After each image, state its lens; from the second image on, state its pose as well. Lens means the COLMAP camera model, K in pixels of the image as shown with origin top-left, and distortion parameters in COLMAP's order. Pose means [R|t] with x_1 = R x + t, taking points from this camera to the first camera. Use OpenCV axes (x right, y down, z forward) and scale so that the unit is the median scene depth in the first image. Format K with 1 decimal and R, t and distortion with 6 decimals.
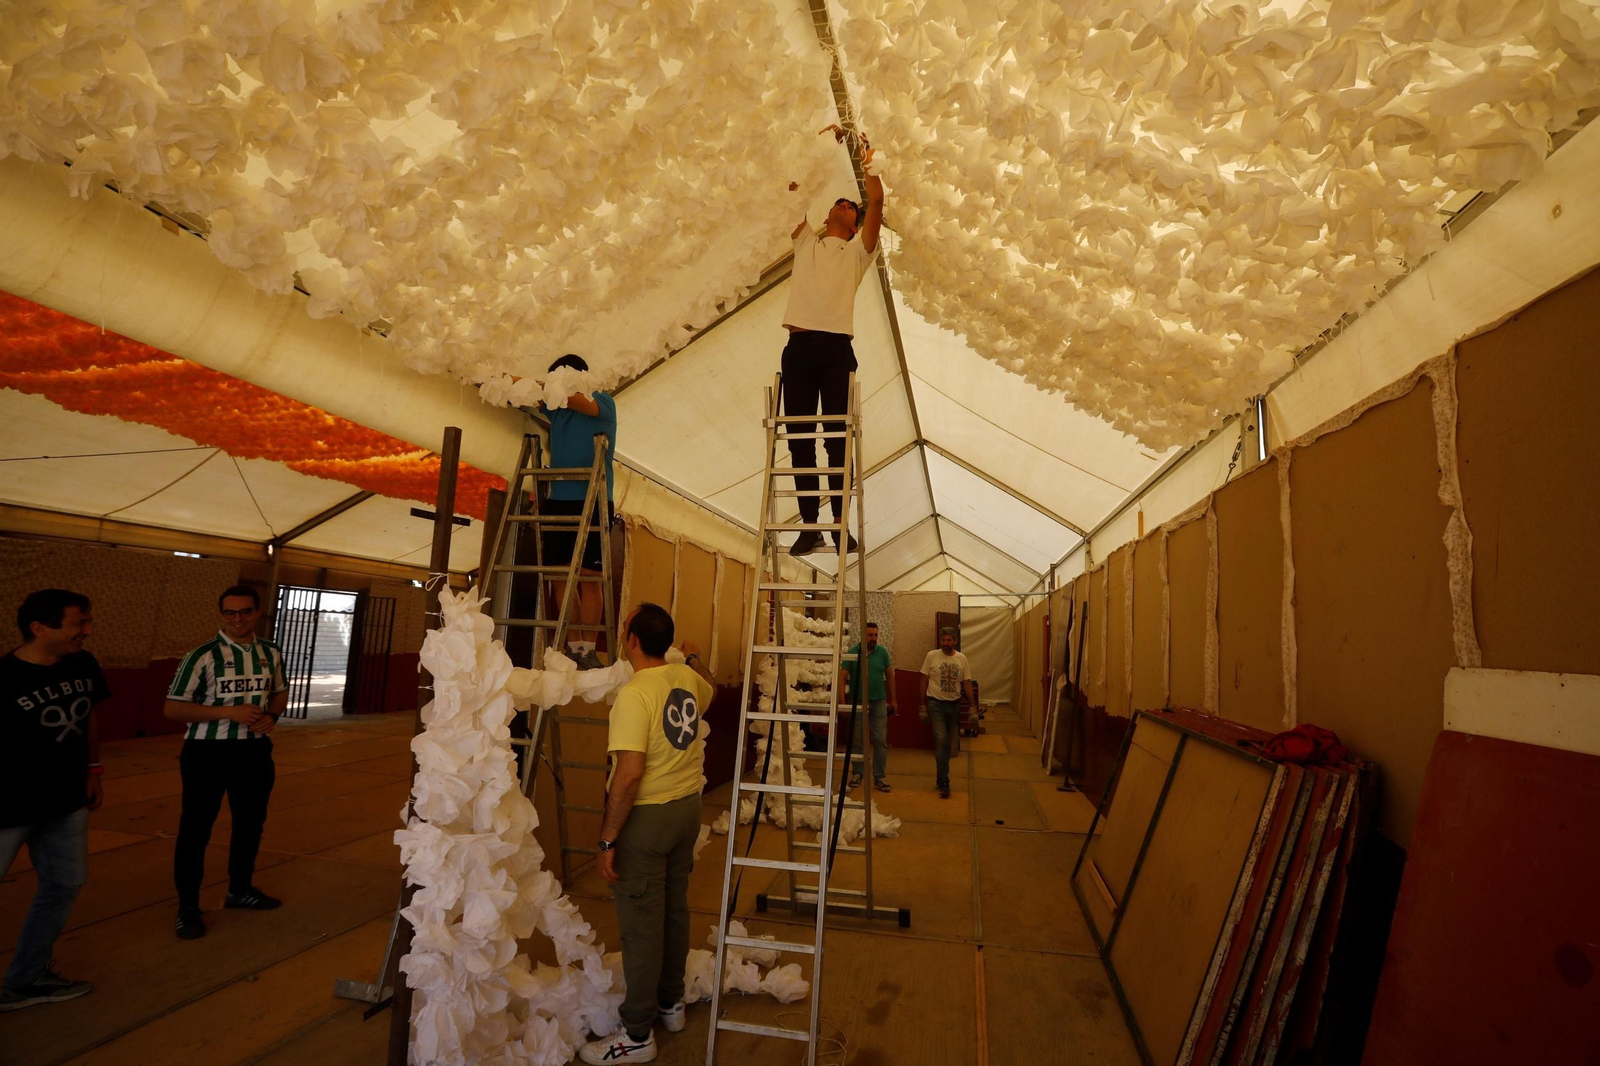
lens RADIAL K [[724.1, 0, 796.6], [0, 724.1, 536.0], [0, 0, 1]] dist [-0.070069, 0.027879]
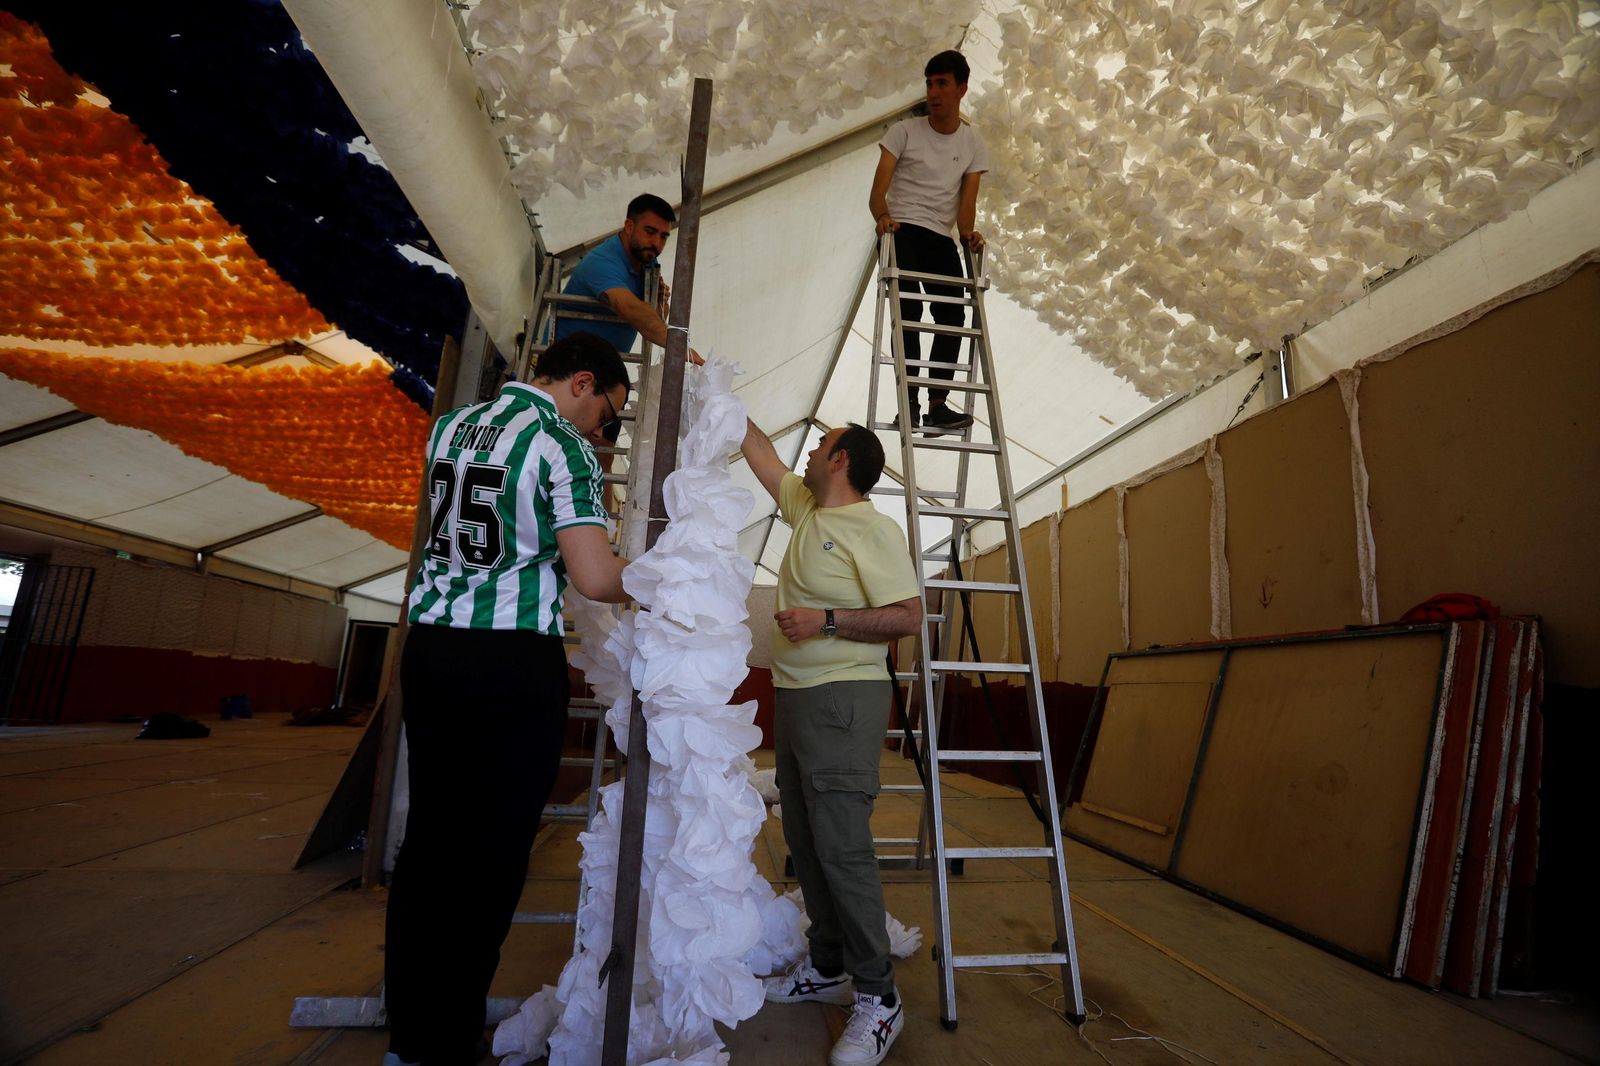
lens RADIAL K [[719.8, 0, 793.5], [0, 719.8, 538.7], [0, 0, 1]] dist [-0.063951, 0.021599]
pose [[0.942126, 0.068223, 0.328243, -0.394388], [-0.052666, 0.997037, -0.056065, 0.209738], [-0.331095, 0.035533, 0.942928, 0.236429]]
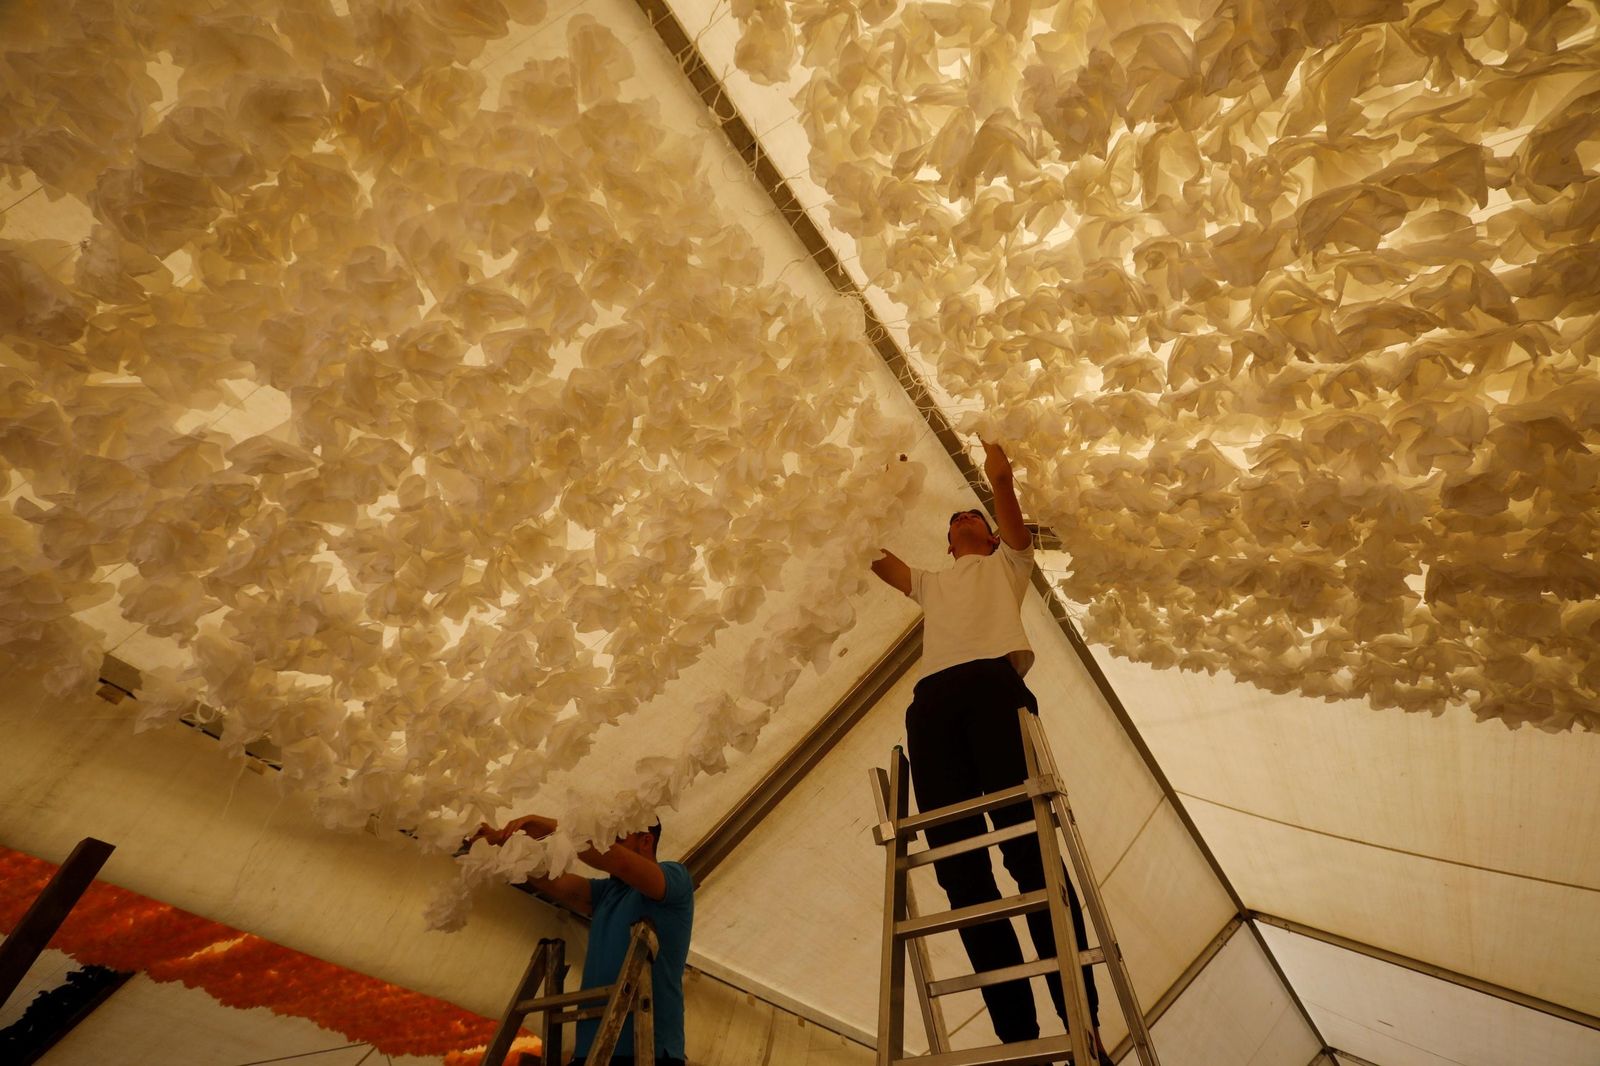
lens RADIAL K [[713.7, 0, 801.4], [0, 713.7, 542.2], [0, 0, 1]] dist [-0.063937, 0.019326]
pose [[0.931829, -0.284517, -0.225265, 0.076711], [0.066413, 0.743957, -0.664919, 0.020202], [0.356769, 0.604631, 0.712136, 0.483350]]
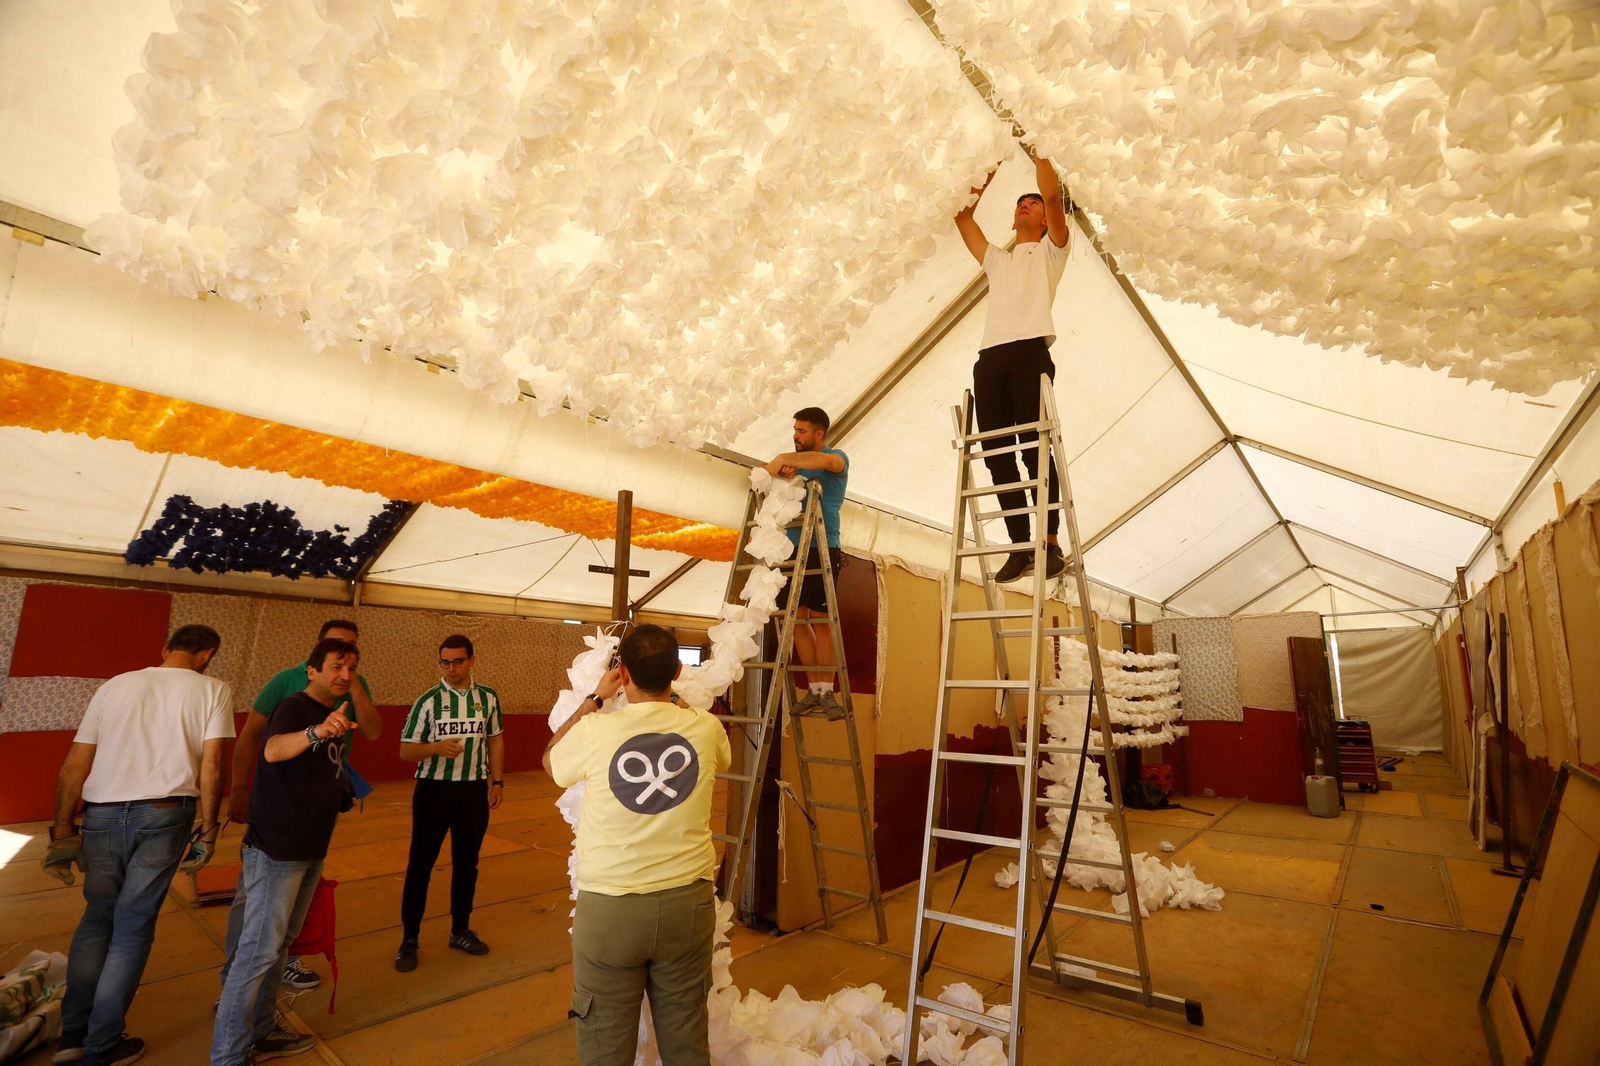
lens RADIAL K [[724.1, 0, 796.6], [0, 724.1, 536.0], [0, 0, 1]] dist [-0.070069, 0.027879]
pose [[0.891554, -0.107576, -0.439953, 0.170442], [0.081287, 0.993616, -0.078232, 0.020211], [0.445560, 0.033986, 0.894607, 0.065648]]
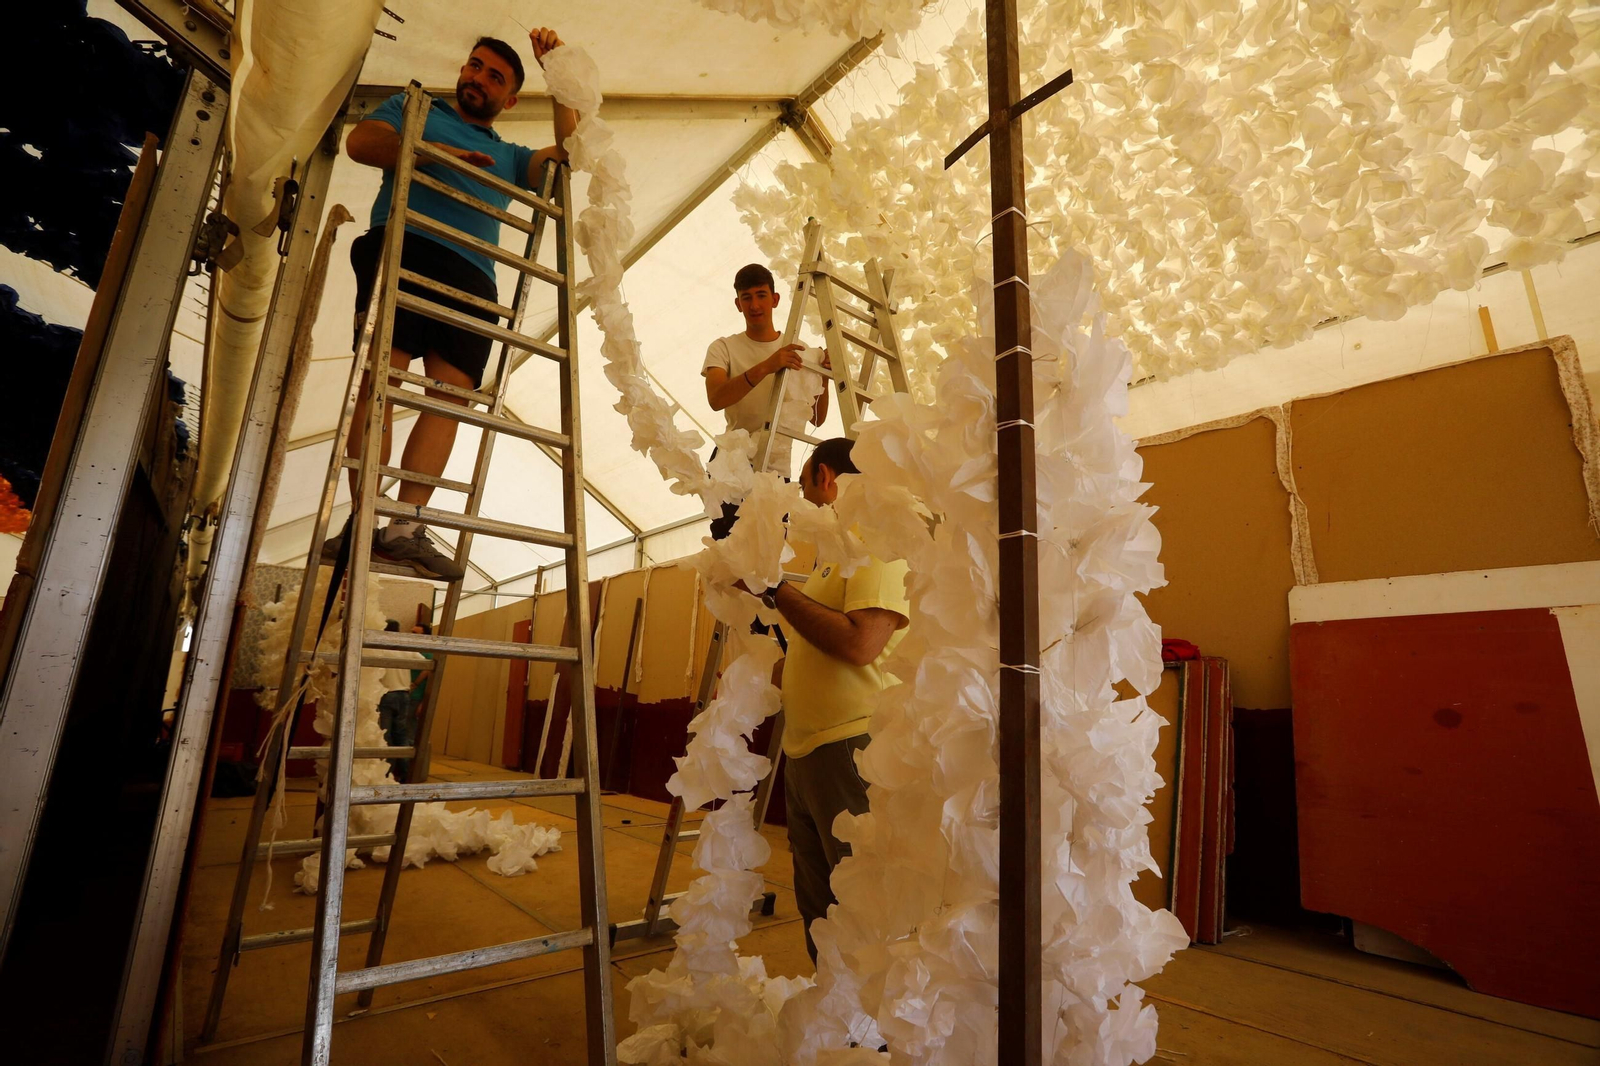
lens RADIAL K [[724.1, 0, 796.6], [0, 724.1, 536.0], [0, 0, 1]] dist [-0.070069, 0.027879]
pose [[0.583622, 0.163737, 0.795346, -0.619924], [-0.114873, 0.986257, -0.118747, 0.226608], [-0.803859, -0.022060, 0.594411, 0.532230]]
